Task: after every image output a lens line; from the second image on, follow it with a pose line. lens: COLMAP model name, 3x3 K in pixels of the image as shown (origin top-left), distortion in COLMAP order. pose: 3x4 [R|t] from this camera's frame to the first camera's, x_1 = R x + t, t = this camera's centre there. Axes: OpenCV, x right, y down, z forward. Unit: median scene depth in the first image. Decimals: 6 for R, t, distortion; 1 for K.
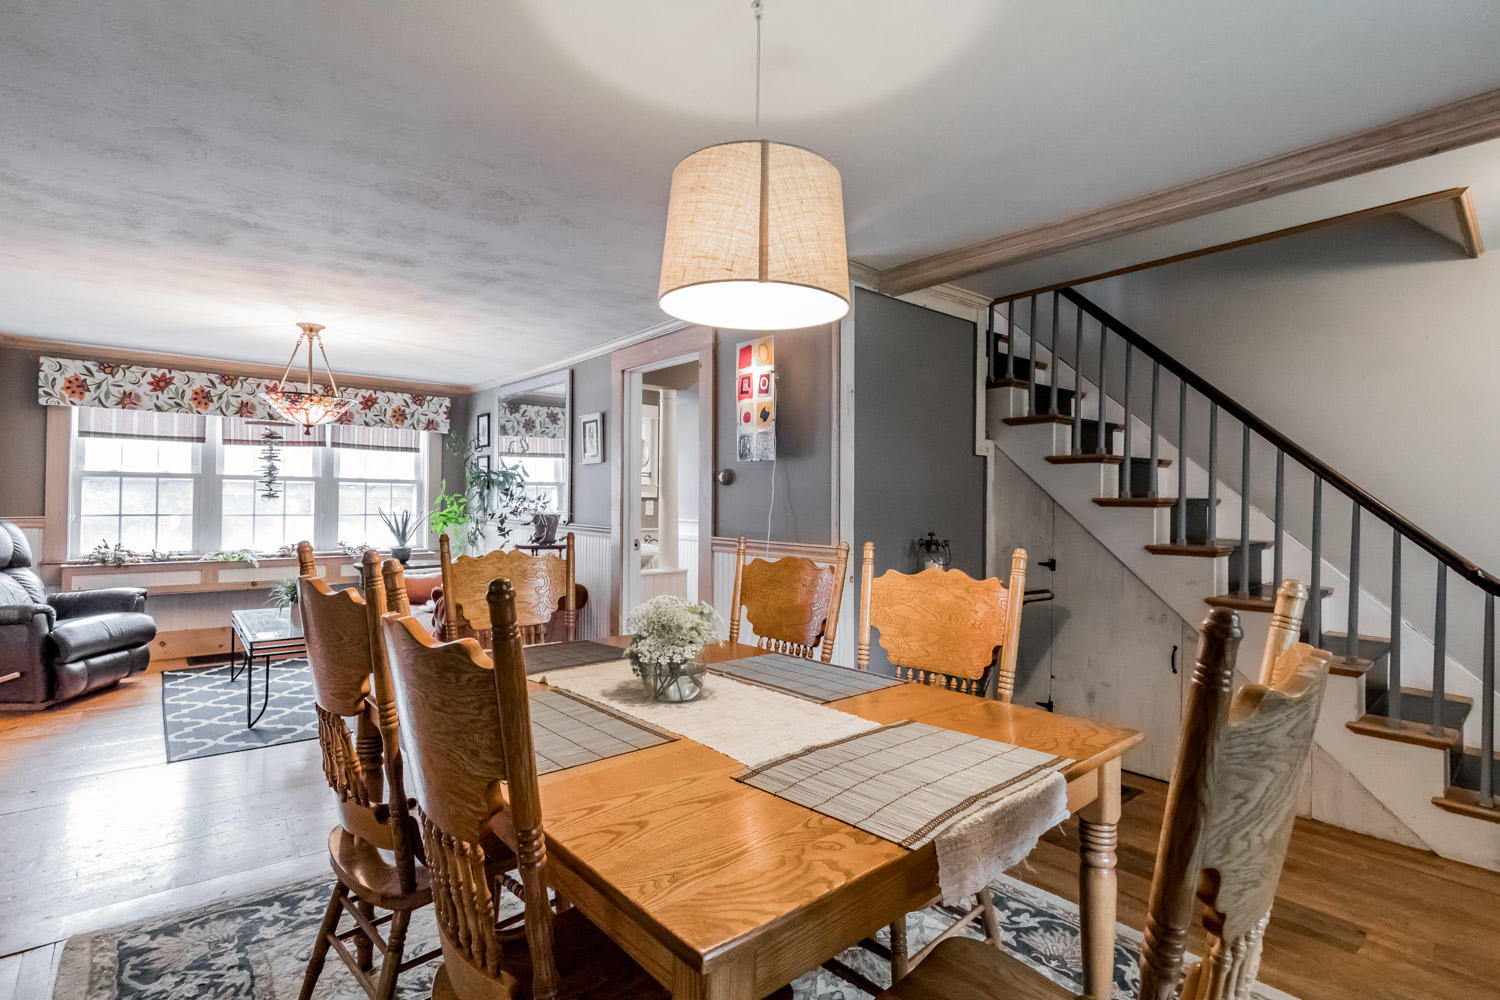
lens RADIAL K [[705.5, 0, 710.3], [0, 705.5, 494.8], [0, 0, 1]] dist [-0.000018, 0.001467]
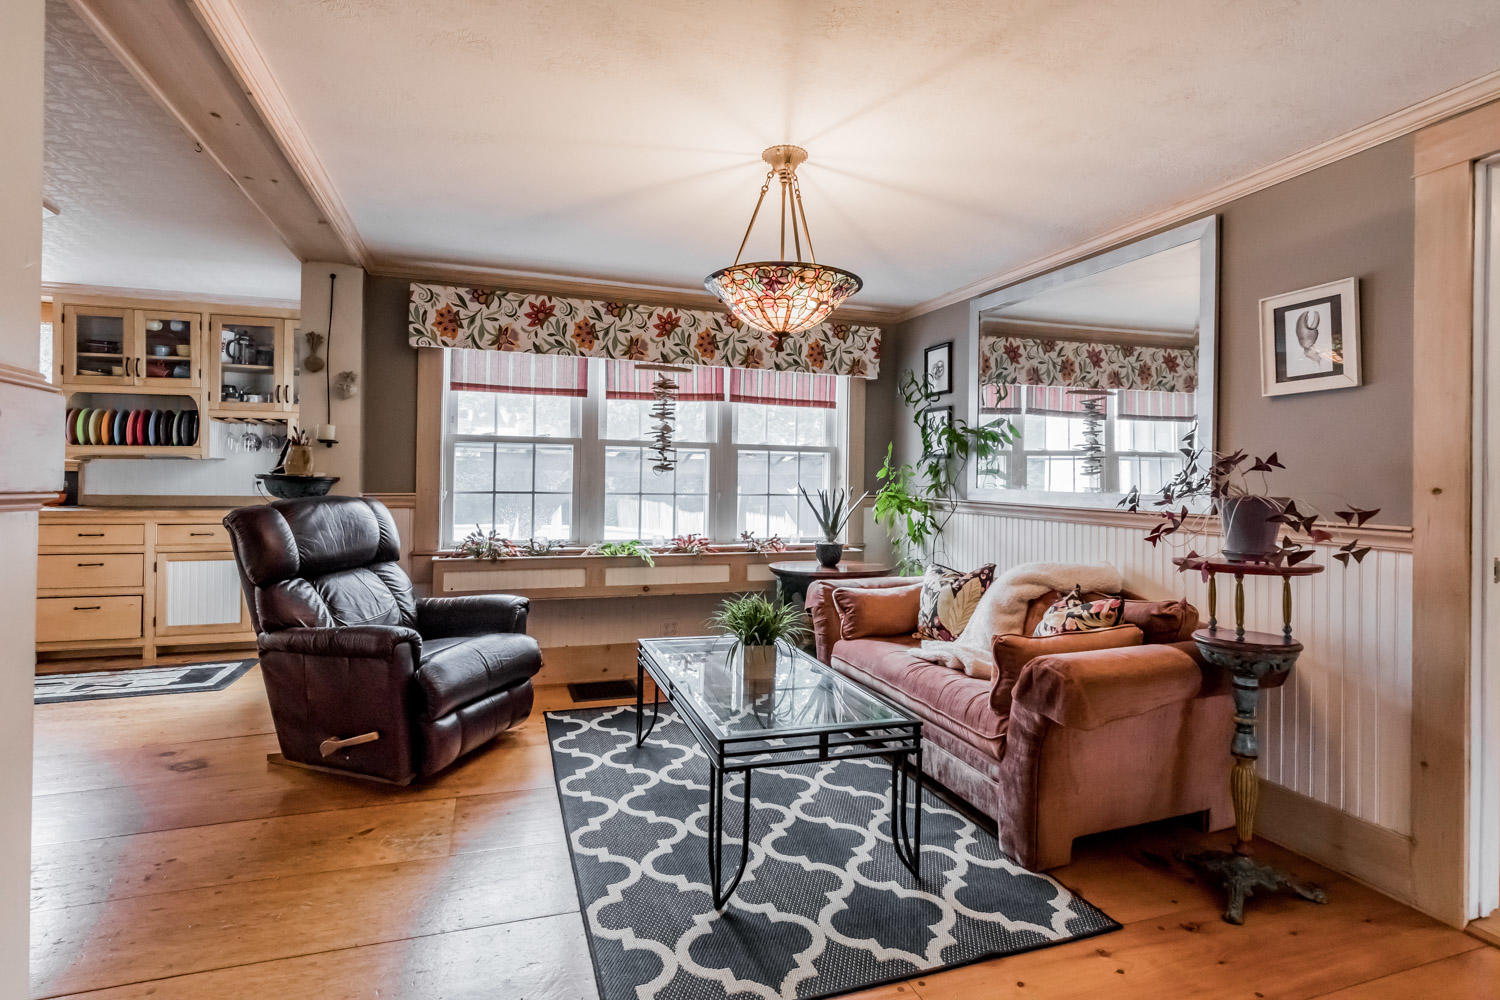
lens RADIAL K [[719.5, 0, 747.6], [0, 719.5, 476.6], [0, 0, 1]] dist [-0.000070, 0.000021]
pose [[0.942445, -0.001131, -0.334359, -0.322938], [0.000971, 0.999999, -0.000648, 0.012707], [0.334359, 0.000286, 0.942446, 0.363610]]
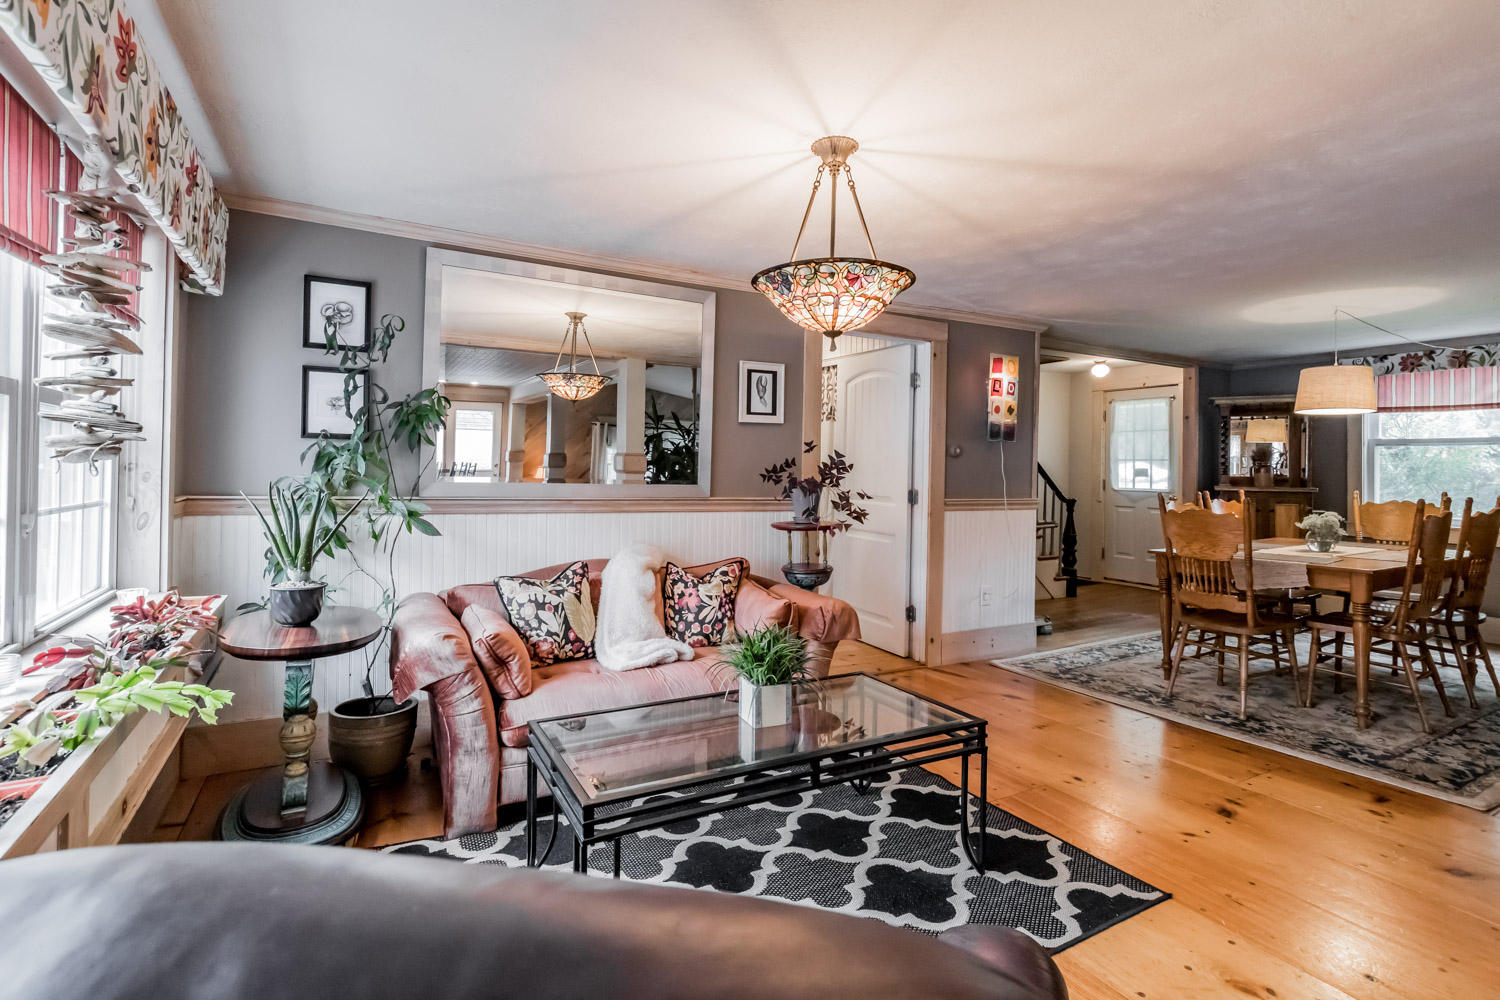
lens RADIAL K [[727.0, 0, 749.2], [0, 727.0, 461.9], [0, 0, 1]] dist [-0.002108, -0.000955]
pose [[0.167618, 0.000282, 0.985852, -0.891589], [-0.024306, 0.999697, 0.003847, -0.000518], [-0.985552, -0.024607, 0.167574, 0.771709]]
